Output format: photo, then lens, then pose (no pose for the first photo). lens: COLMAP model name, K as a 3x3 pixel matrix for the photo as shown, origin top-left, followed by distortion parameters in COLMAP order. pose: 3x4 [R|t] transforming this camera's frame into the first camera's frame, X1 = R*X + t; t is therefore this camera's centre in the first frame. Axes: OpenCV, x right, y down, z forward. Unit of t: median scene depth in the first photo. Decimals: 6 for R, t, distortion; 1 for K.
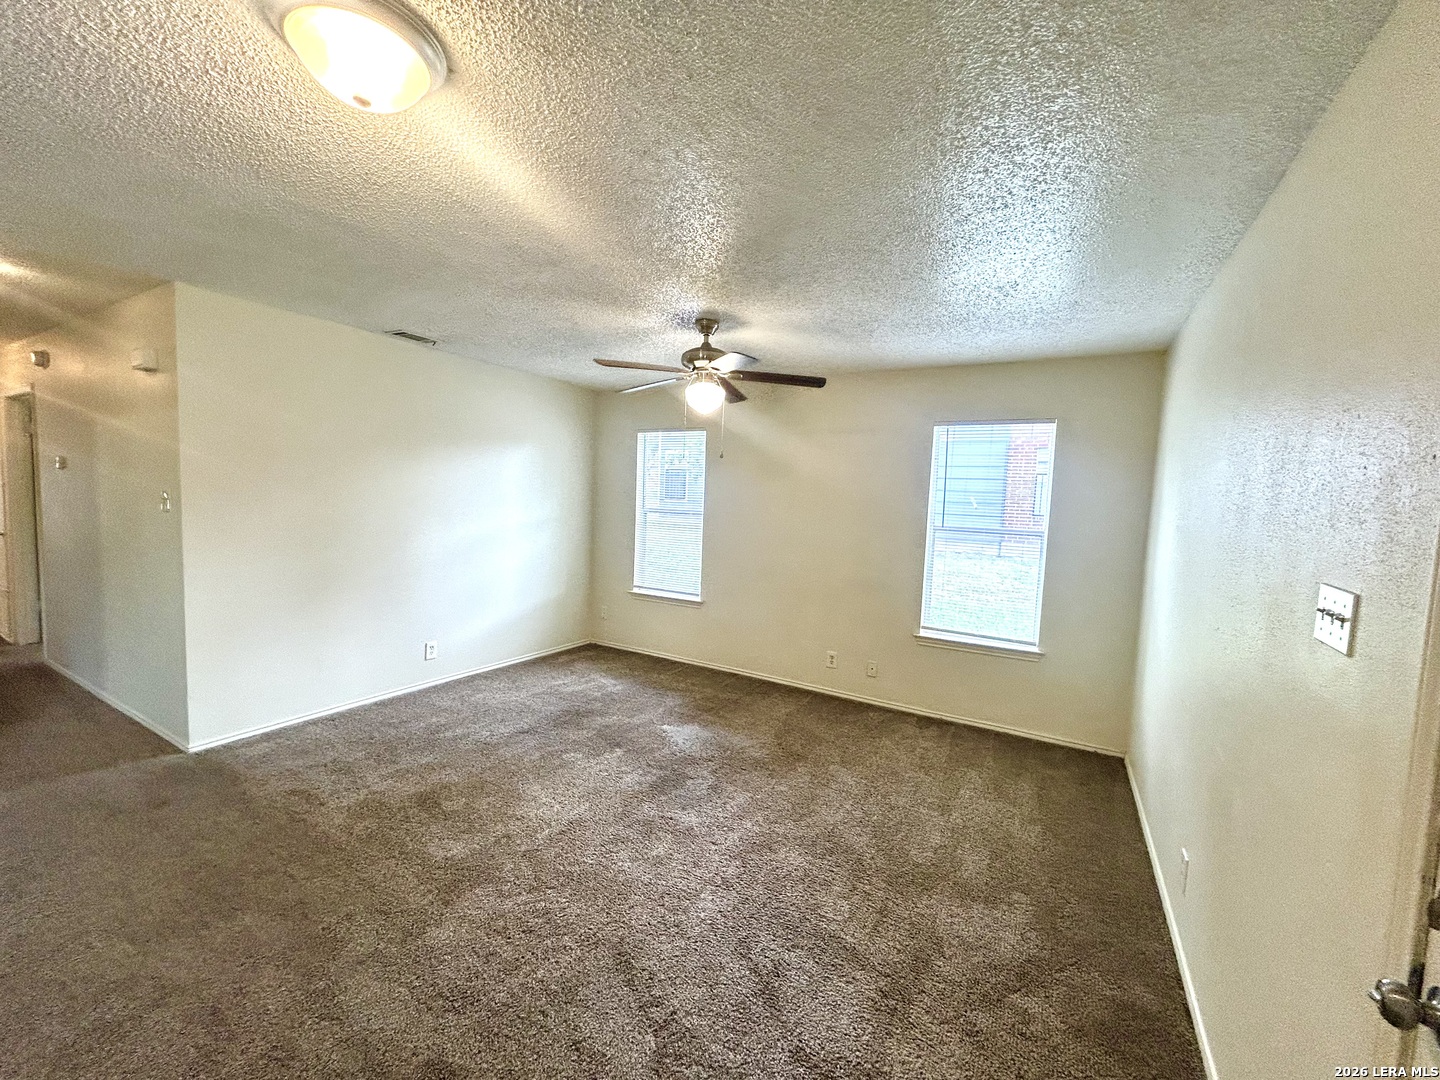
lens RADIAL K [[575.1, 0, 717.8], [0, 575.1, 539.5], [0, 0, 1]] dist [0.011562, -0.005190]
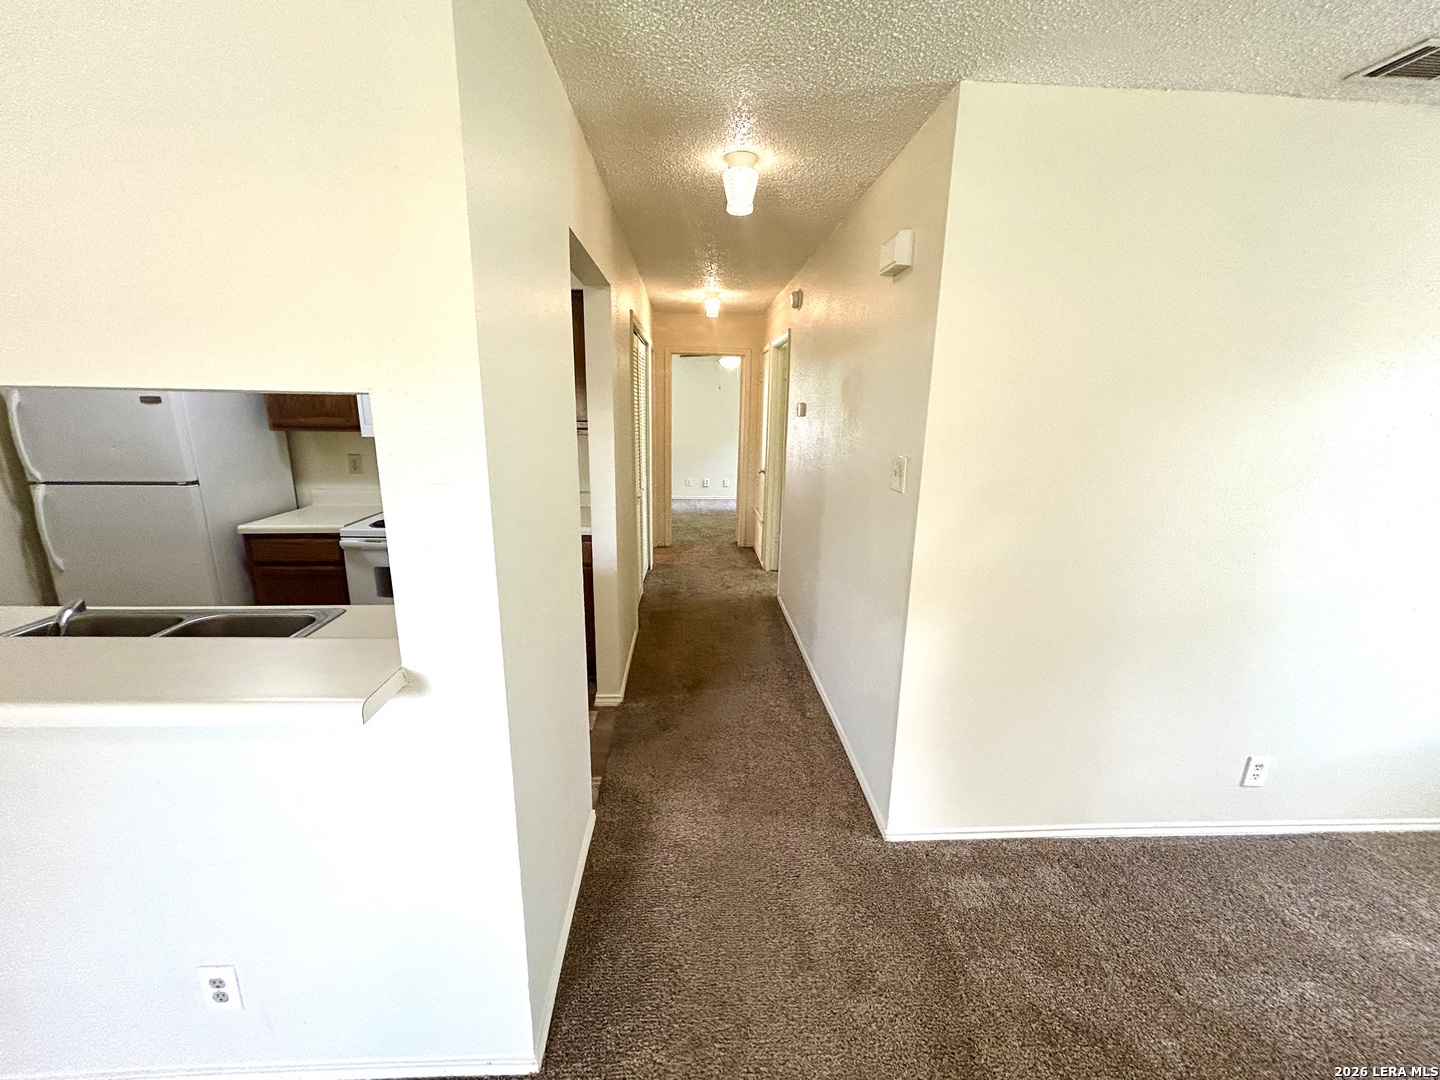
lens RADIAL K [[575.1, 0, 717.8], [0, 575.1, 539.5], [0, 0, 1]] dist [0.011562, -0.005190]
pose [[0.545421, 0.164090, -0.821943, -0.384479], [-0.060596, 0.985803, 0.156592, -0.061438], [0.835969, -0.035602, 0.547620, 0.346783]]
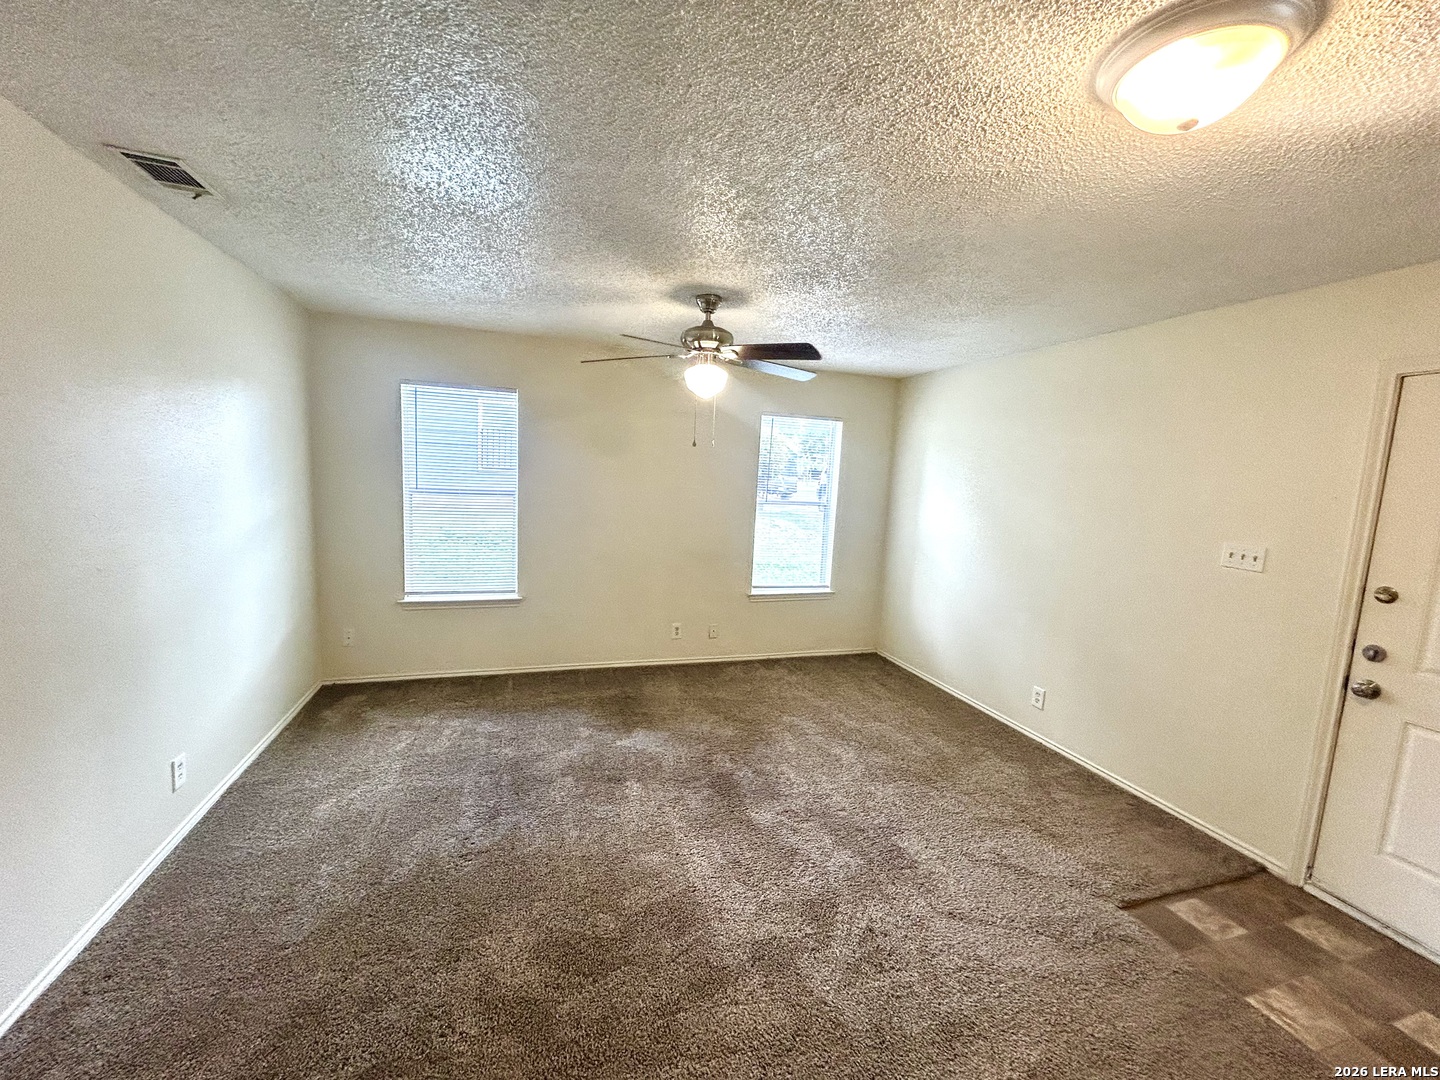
lens RADIAL K [[575.1, 0, 717.8], [0, 575.1, 539.5], [0, 0, 1]] dist [0.011562, -0.005190]
pose [[0.664350, -0.095664, 0.741275, -0.563550], [0.032710, 0.994546, 0.099034, -0.064835], [-0.746706, -0.041546, 0.663856, 0.278628]]
